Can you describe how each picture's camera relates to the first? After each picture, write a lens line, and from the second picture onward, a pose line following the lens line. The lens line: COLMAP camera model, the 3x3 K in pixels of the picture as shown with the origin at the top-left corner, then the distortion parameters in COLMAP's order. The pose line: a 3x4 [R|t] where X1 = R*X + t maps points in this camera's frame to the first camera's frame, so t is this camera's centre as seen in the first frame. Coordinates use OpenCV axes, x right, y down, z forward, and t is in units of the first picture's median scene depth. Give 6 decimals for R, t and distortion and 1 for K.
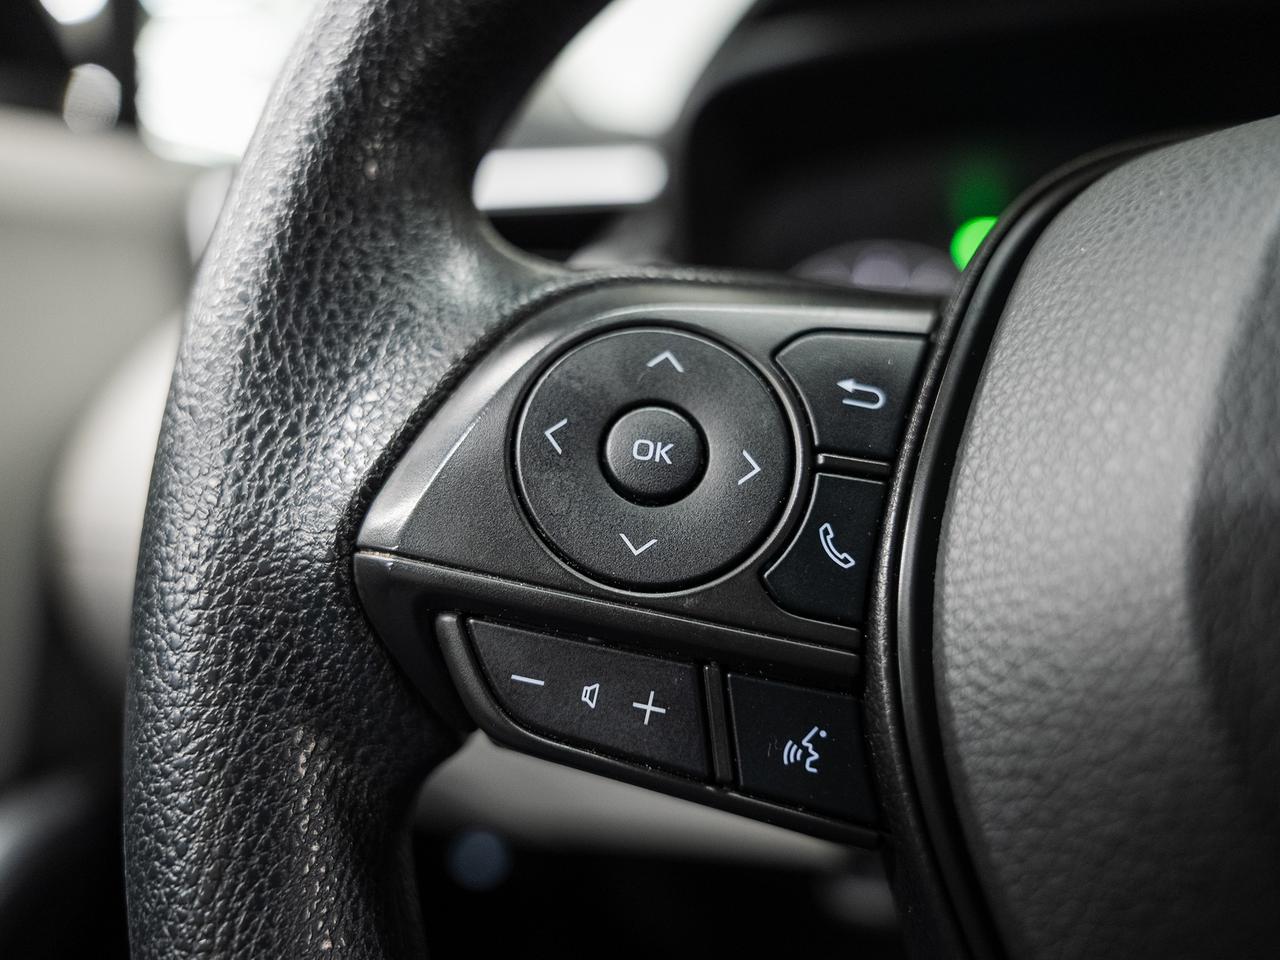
lens RADIAL K [[888.3, 0, 640.7], [0, 888.3, 488.1], [0, 0, 1]] dist [0.003400, -0.000211]
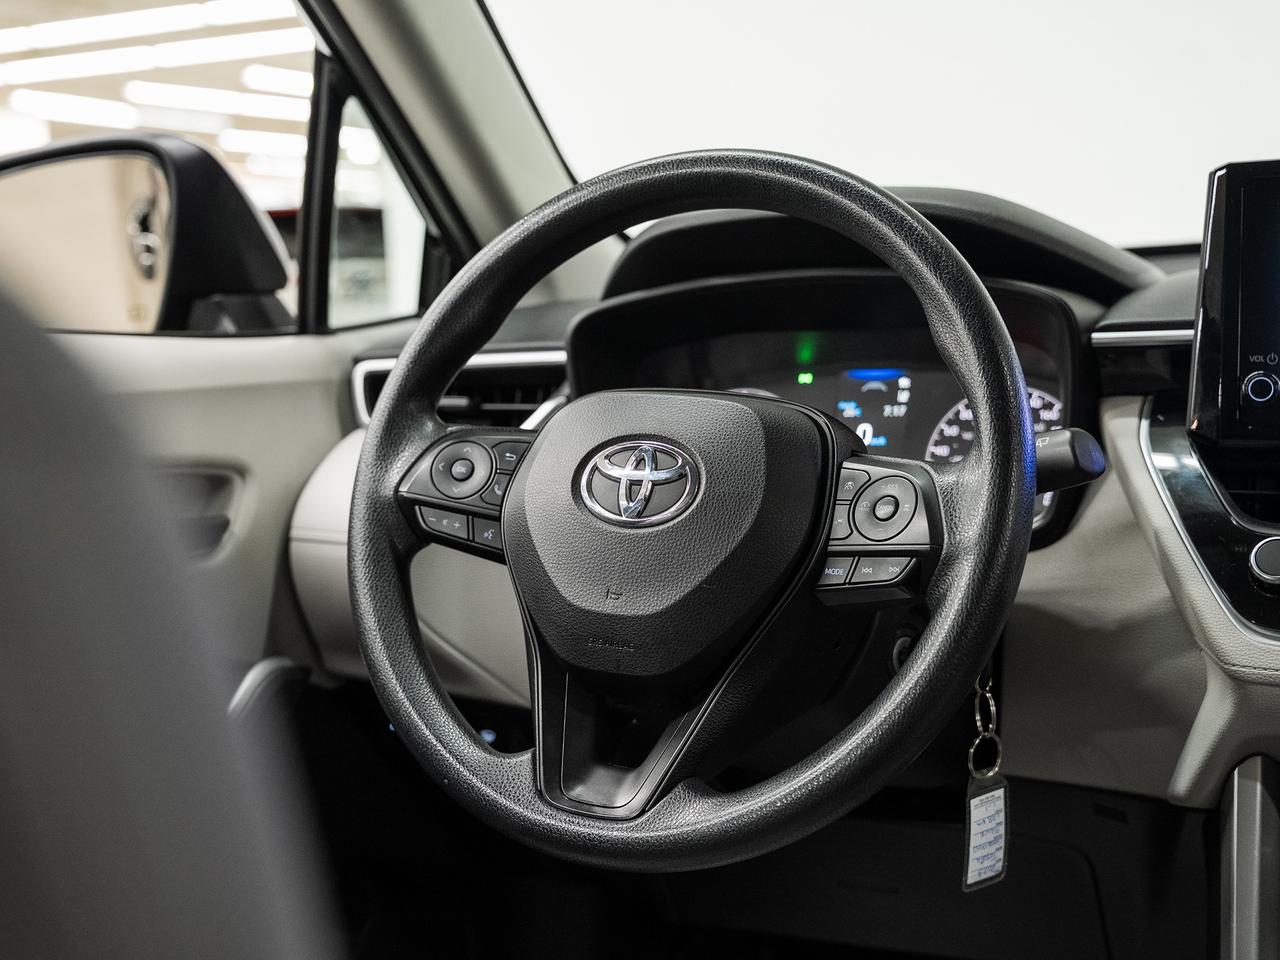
lens RADIAL K [[1554.8, 0, 639.7], [0, 1554.8, 478.8], [0, 0, 1]] dist [0.019777, 0.000000]
pose [[0.973050, -0.009122, -0.230415, 2.630514], [-0.016976, 0.993672, -0.111029, 0.839142], [0.229970, 0.111948, 0.966737, -6.212207]]
